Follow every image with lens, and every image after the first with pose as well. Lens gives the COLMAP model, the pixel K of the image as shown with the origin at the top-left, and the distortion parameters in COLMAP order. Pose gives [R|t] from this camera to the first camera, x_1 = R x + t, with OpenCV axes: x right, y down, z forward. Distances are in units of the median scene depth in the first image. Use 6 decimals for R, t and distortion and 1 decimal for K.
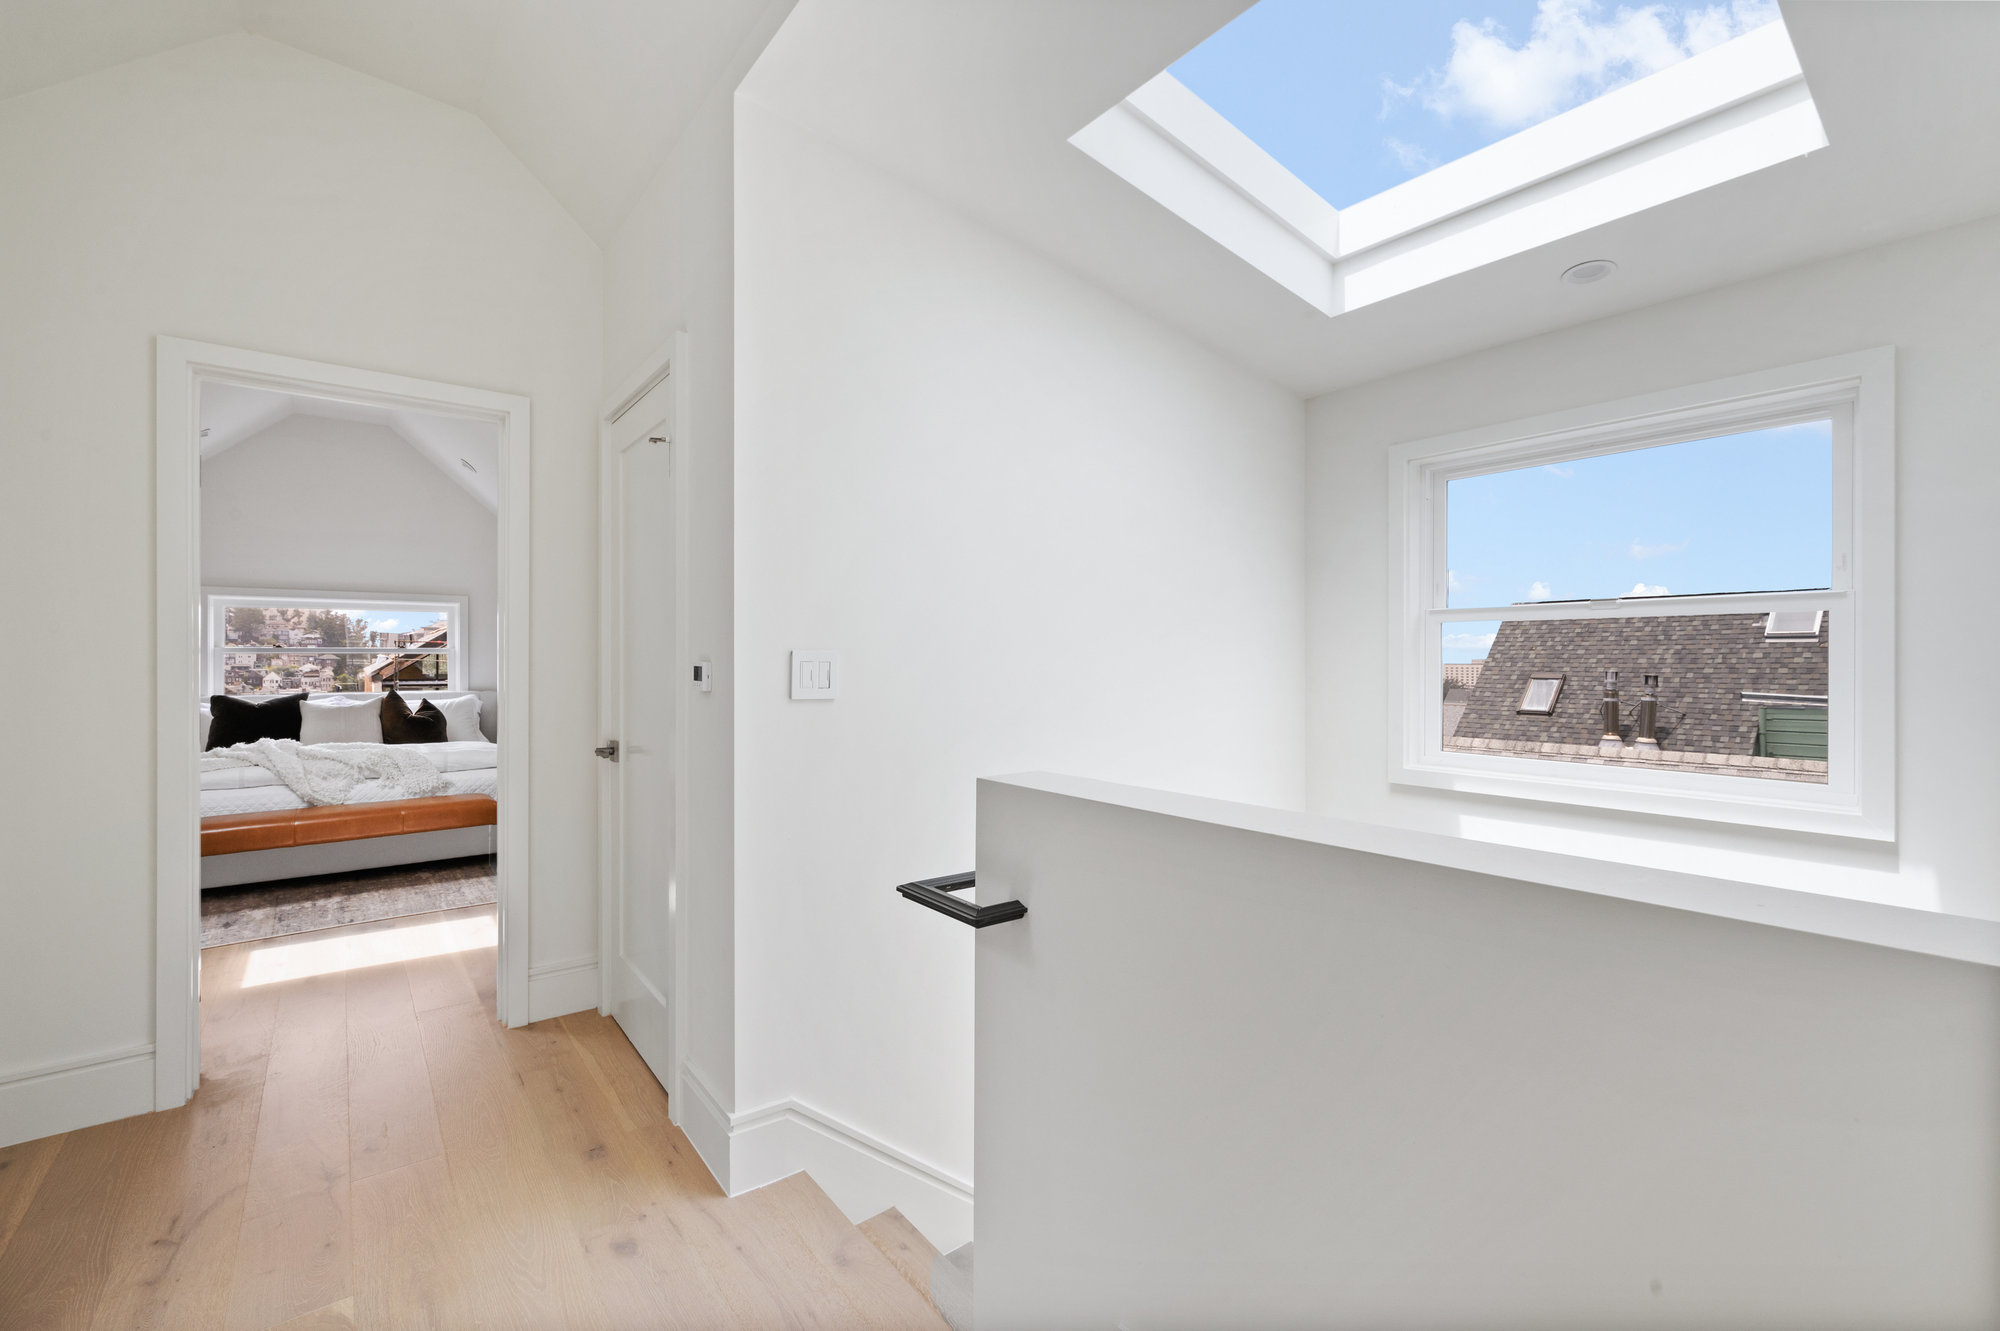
lens RADIAL K [[855.2, 0, 1002.7], [0, 855.2, 656.6], [0, 0, 1]] dist [0.000799, 0.000522]
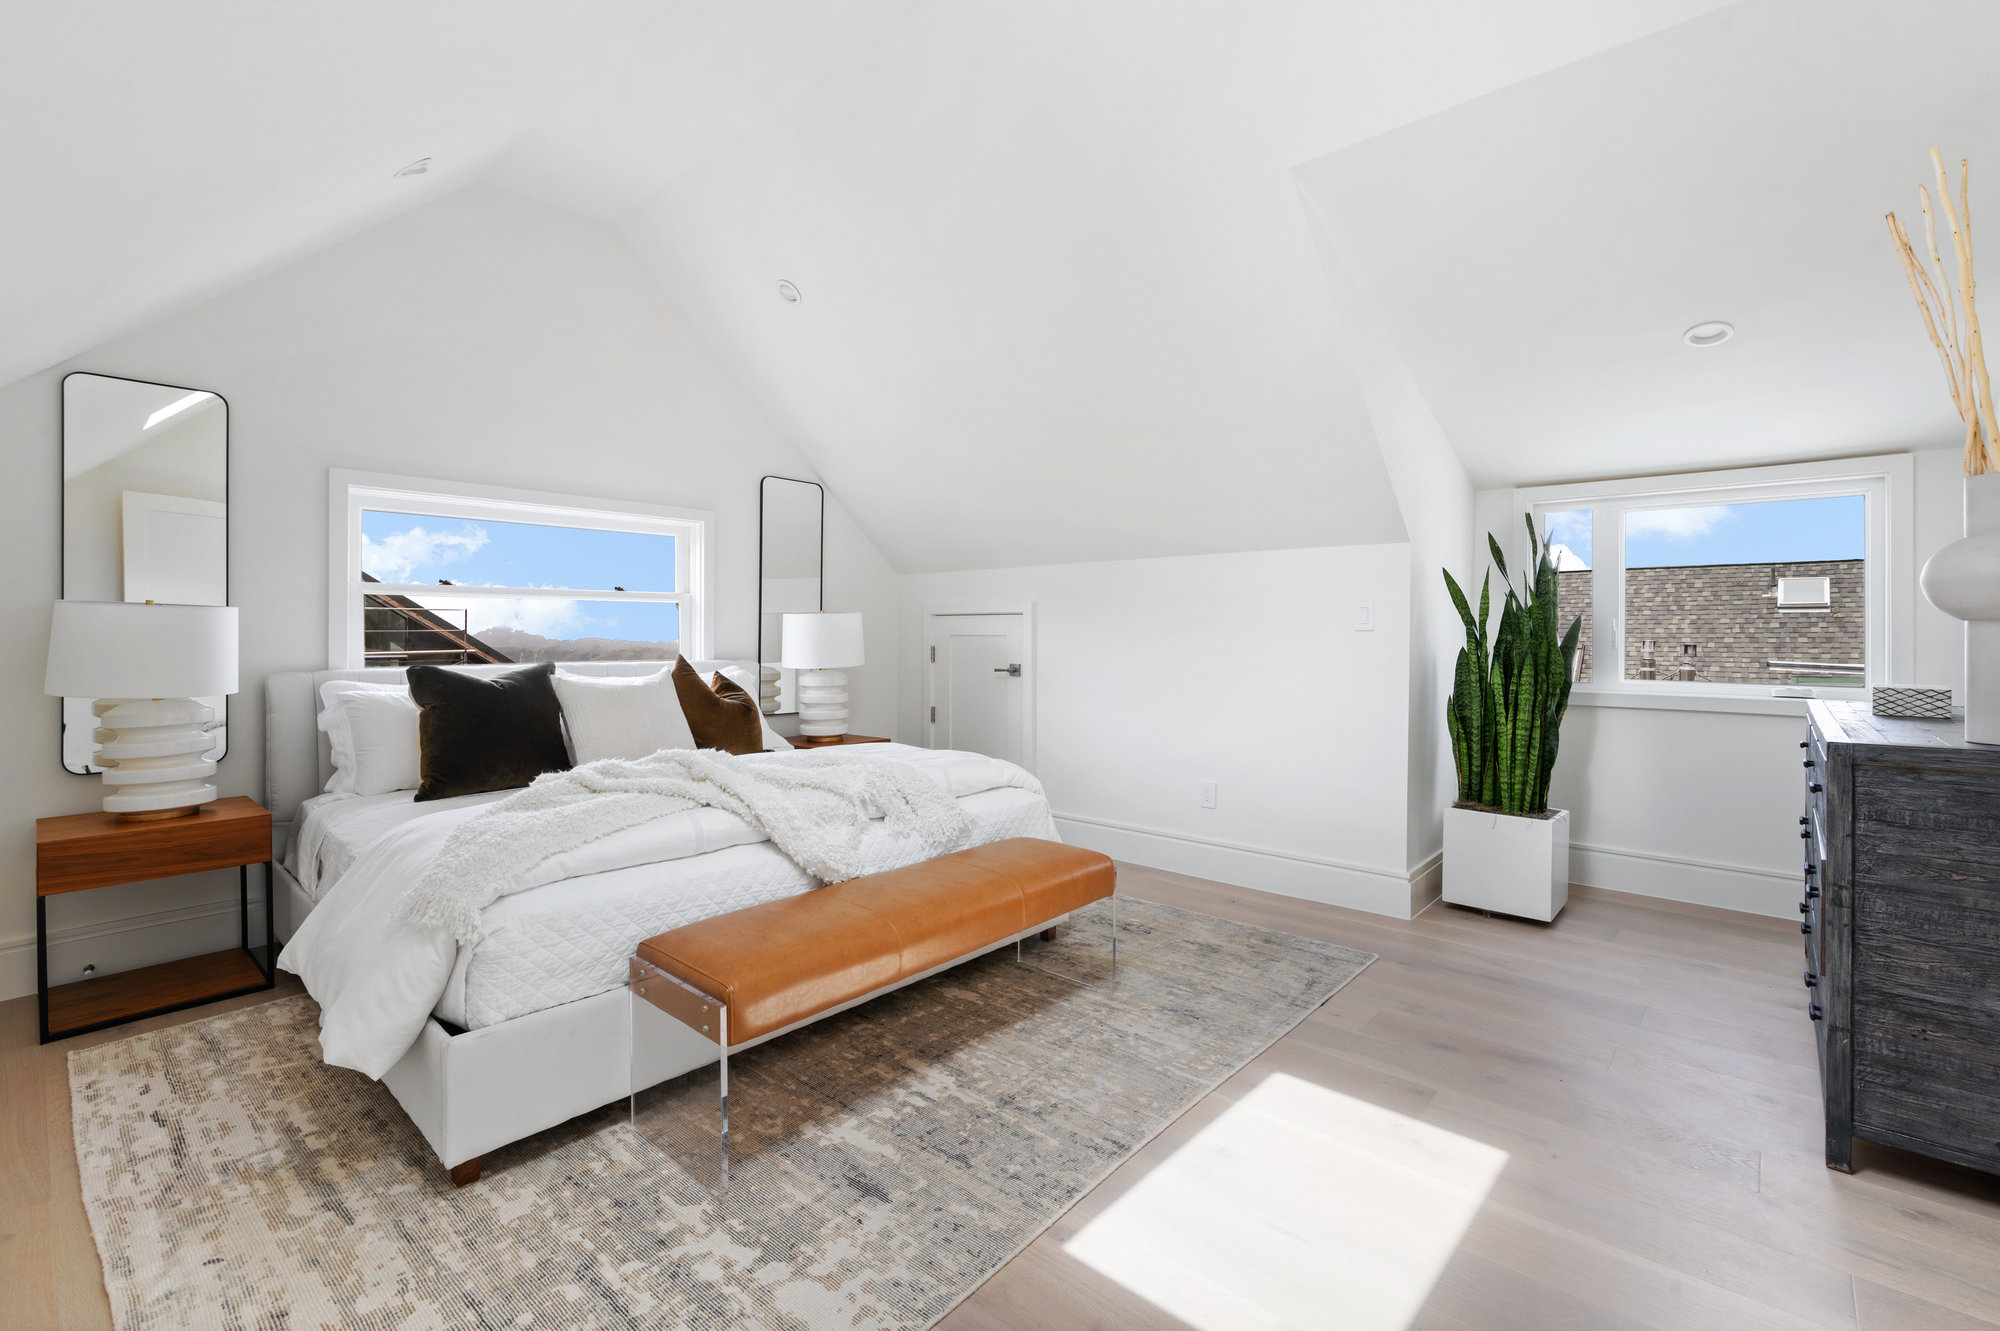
lens RADIAL K [[855.2, 0, 988.3], [0, 855.2, 636.0], [0, 0, 1]] dist [0.000799, 0.000522]
pose [[0.987247, 0.000483, 0.159194, -0.599576], [-0.001359, 0.999985, 0.005393, 0.020238], [-0.159189, -0.005541, 0.987233, 0.372431]]
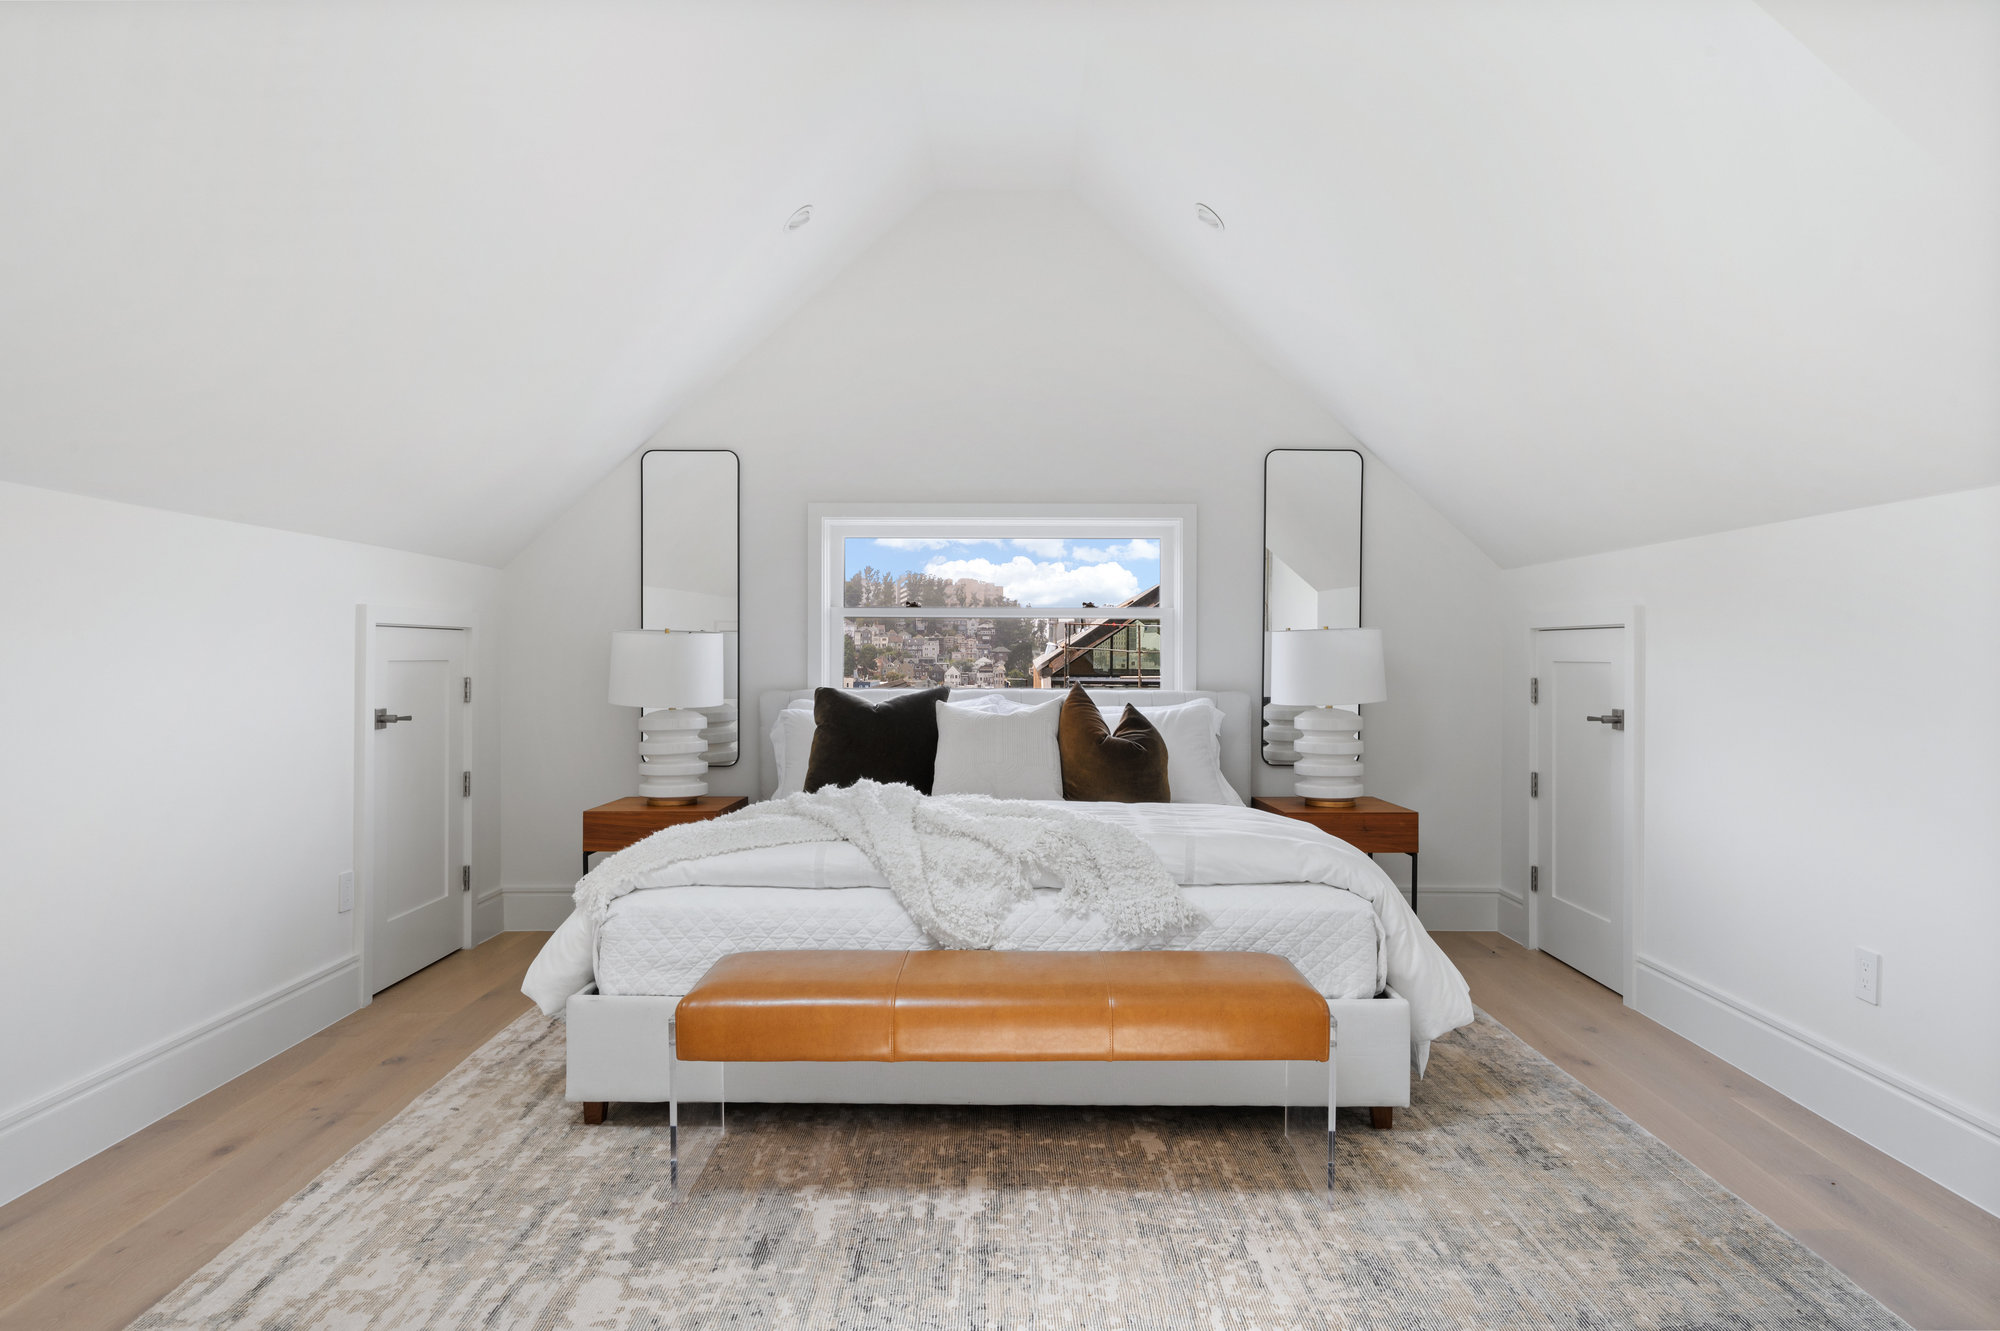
lens RADIAL K [[1185.1, 0, 1003.0], [0, 1185.1, 659.4], [0, 0, 1]] dist [-0.003359, 0.002741]
pose [[0.785805, 0.006562, -0.618440, -0.310020], [-0.002778, 0.999971, 0.007080, 0.018516], [0.618468, -0.003846, 0.785800, 0.416348]]
